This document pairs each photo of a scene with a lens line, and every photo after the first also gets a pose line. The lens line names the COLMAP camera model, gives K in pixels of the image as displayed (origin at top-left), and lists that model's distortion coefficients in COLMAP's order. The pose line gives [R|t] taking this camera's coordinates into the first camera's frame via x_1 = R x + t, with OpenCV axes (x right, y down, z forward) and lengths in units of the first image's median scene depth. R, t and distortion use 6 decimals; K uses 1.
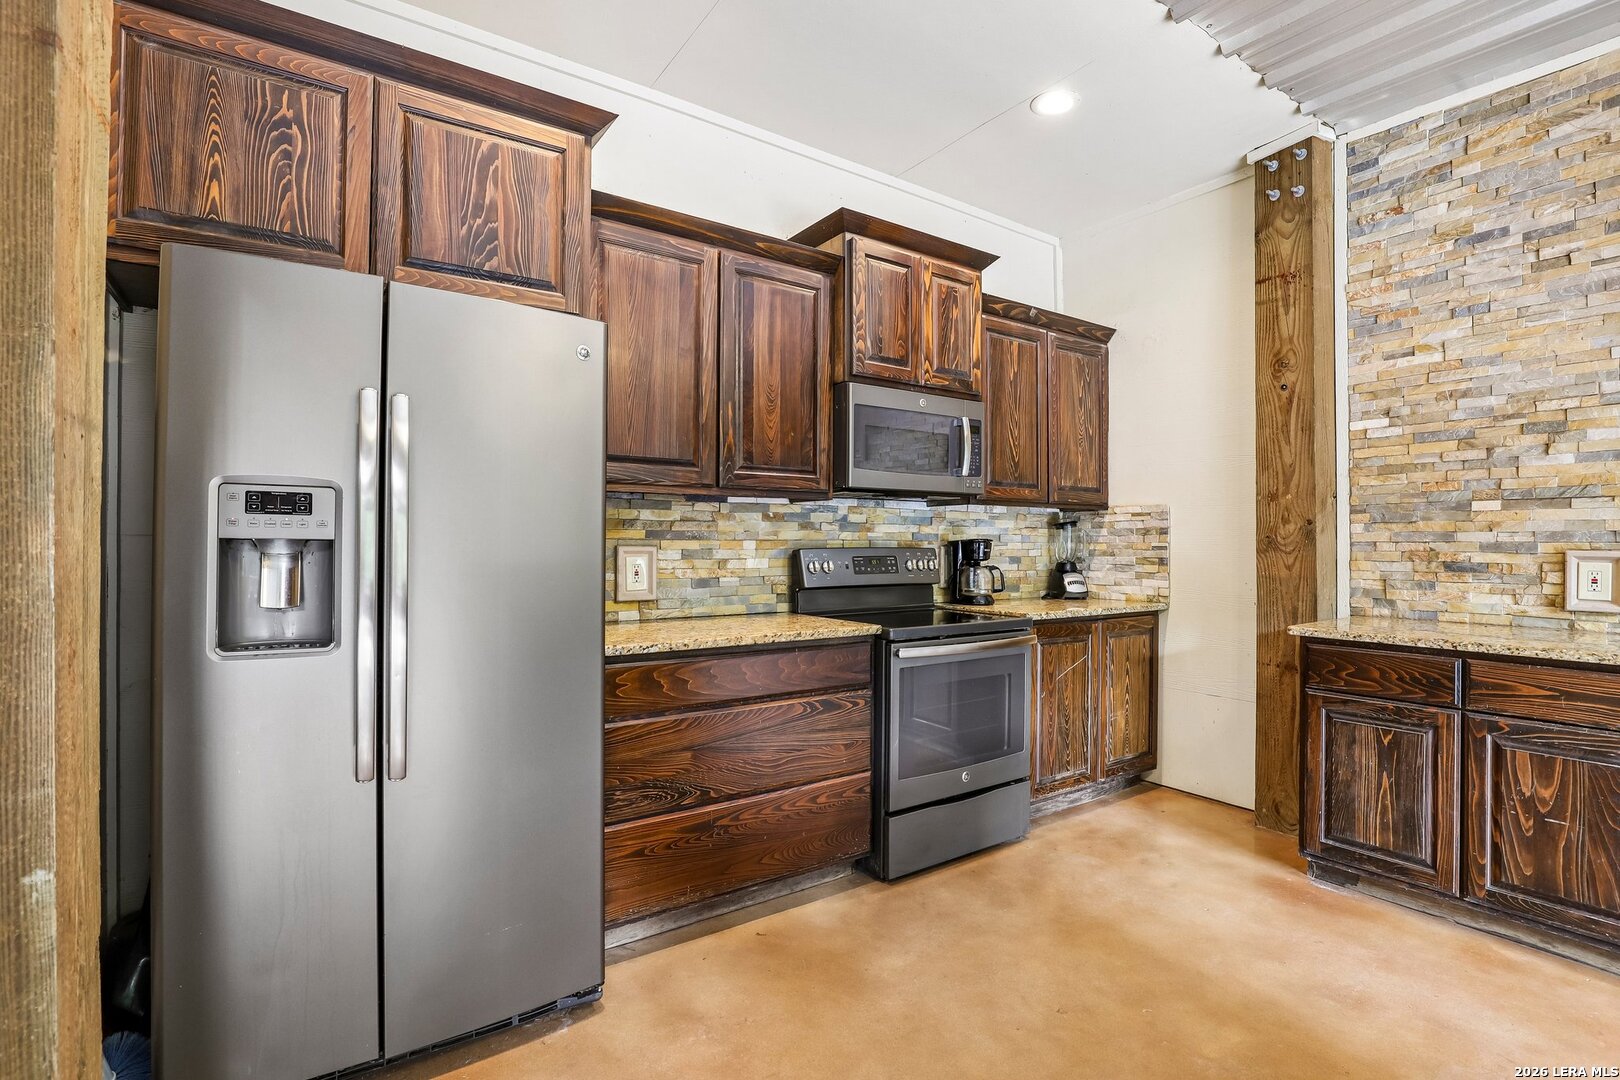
lens RADIAL K [[739.3, 0, 808.9], [0, 739.3, 551.4], [0, 0, 1]] dist [-0.018622, 0.000173]
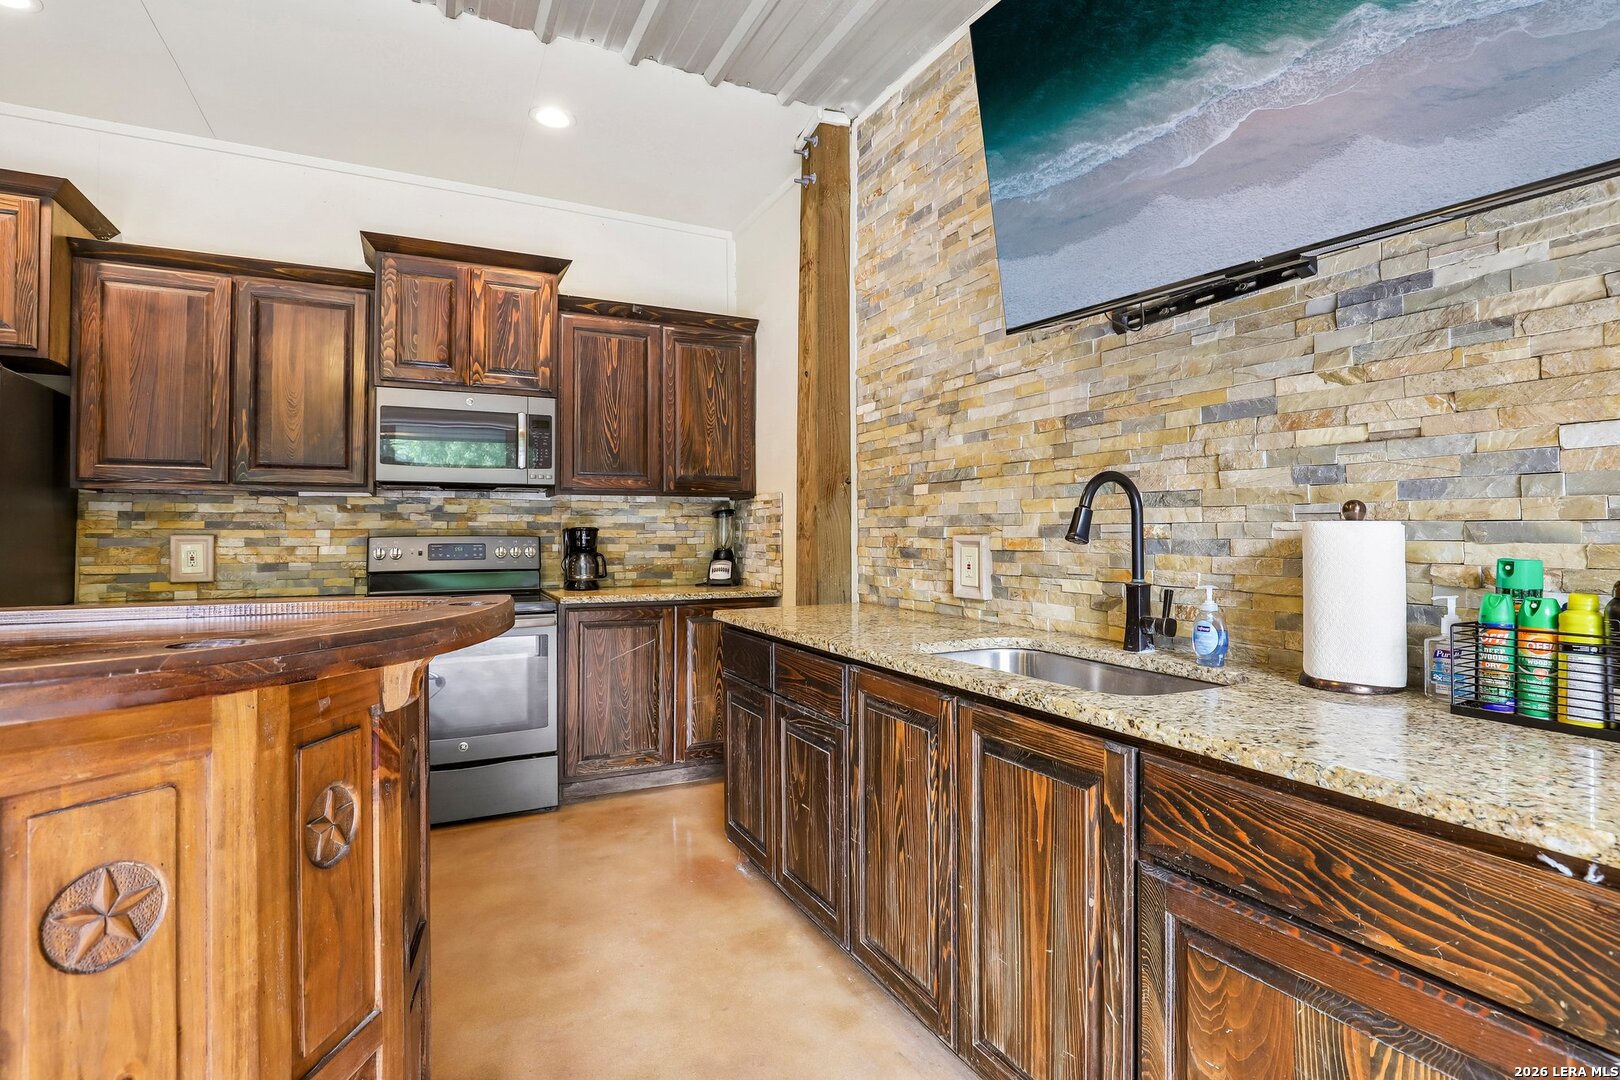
lens RADIAL K [[751.9, 0, 820.5], [0, 751.9, 542.4], [0, 0, 1]] dist [-0.038399, 0.007769]
pose [[0.991324, -0.002844, -0.131408, 0.814137], [0.002876, 0.999996, 0.000051, 0.006413], [0.131407, -0.000429, 0.991328, -0.013834]]
